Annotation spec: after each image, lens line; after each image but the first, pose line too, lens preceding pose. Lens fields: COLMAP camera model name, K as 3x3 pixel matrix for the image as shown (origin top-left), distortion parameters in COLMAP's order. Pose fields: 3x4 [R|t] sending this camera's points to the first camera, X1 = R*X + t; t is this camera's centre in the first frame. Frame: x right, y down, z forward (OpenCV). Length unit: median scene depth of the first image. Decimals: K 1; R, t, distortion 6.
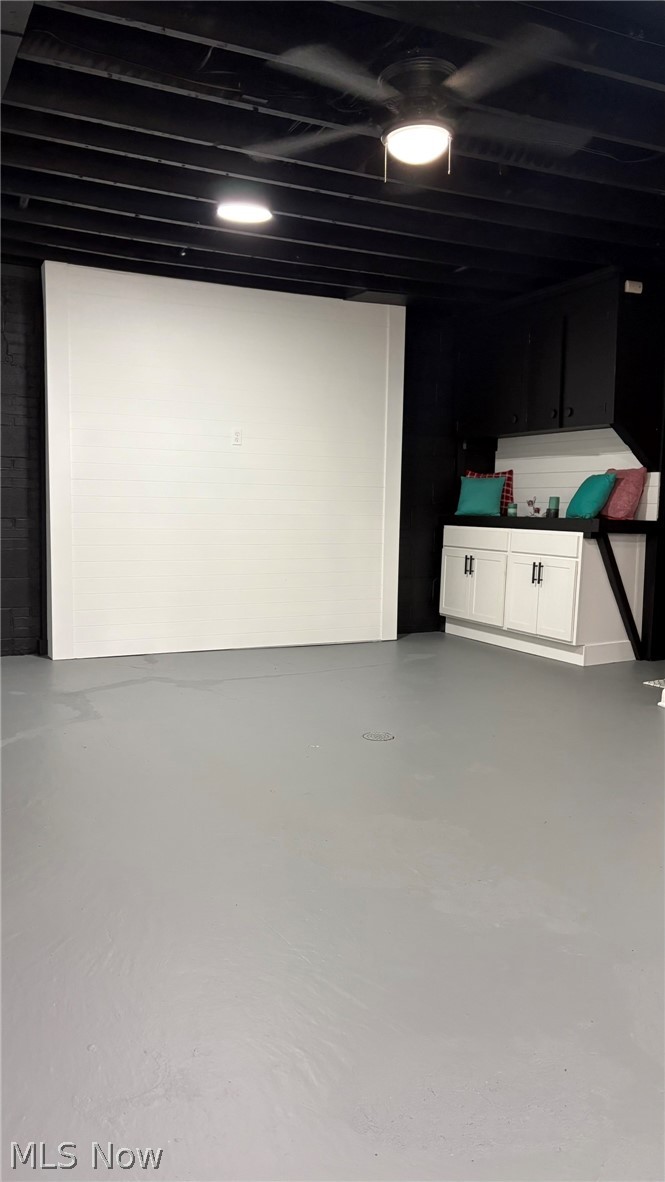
lens RADIAL K [[875.2, 0, 341.0], [0, 875.2, 599.8], [0, 0, 1]] dist [0.023731, -0.052740]
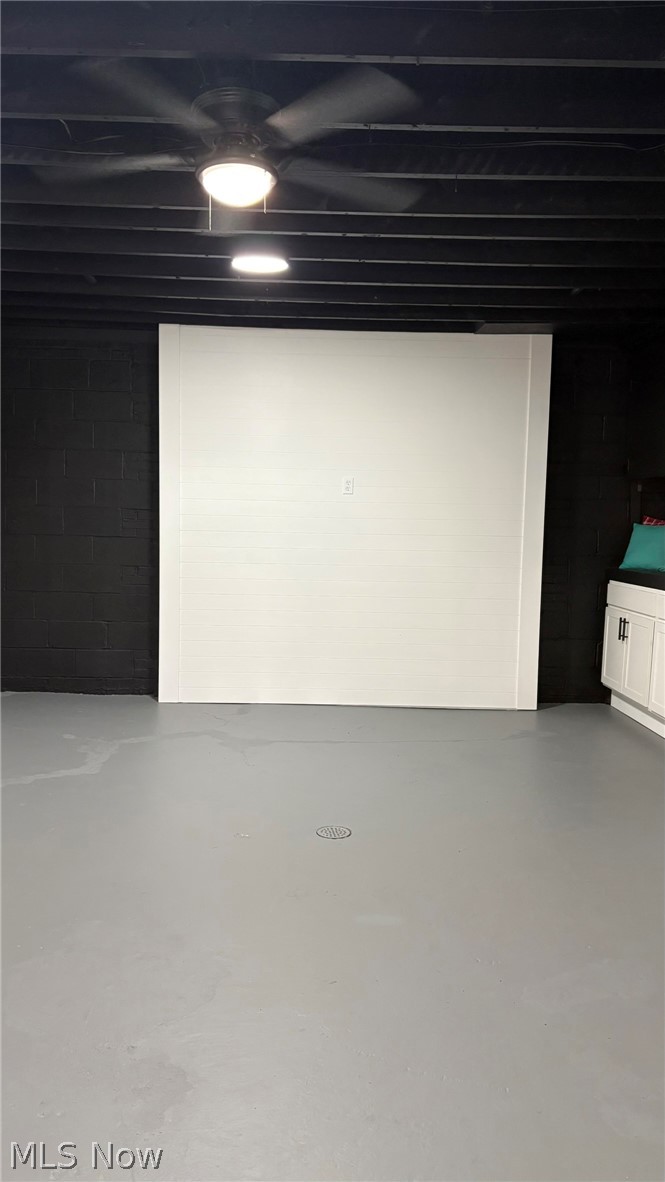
lens RADIAL K [[875.2, 0, 332.0], [0, 875.2, 586.7], [0, 0, 1]] dist [0.023731, -0.052740]
pose [[0.903535, 0.031150, -0.427380, 0.254516], [-0.053457, 0.997757, -0.040292, -0.031758], [0.425166, 0.059252, 0.903174, 0.117878]]
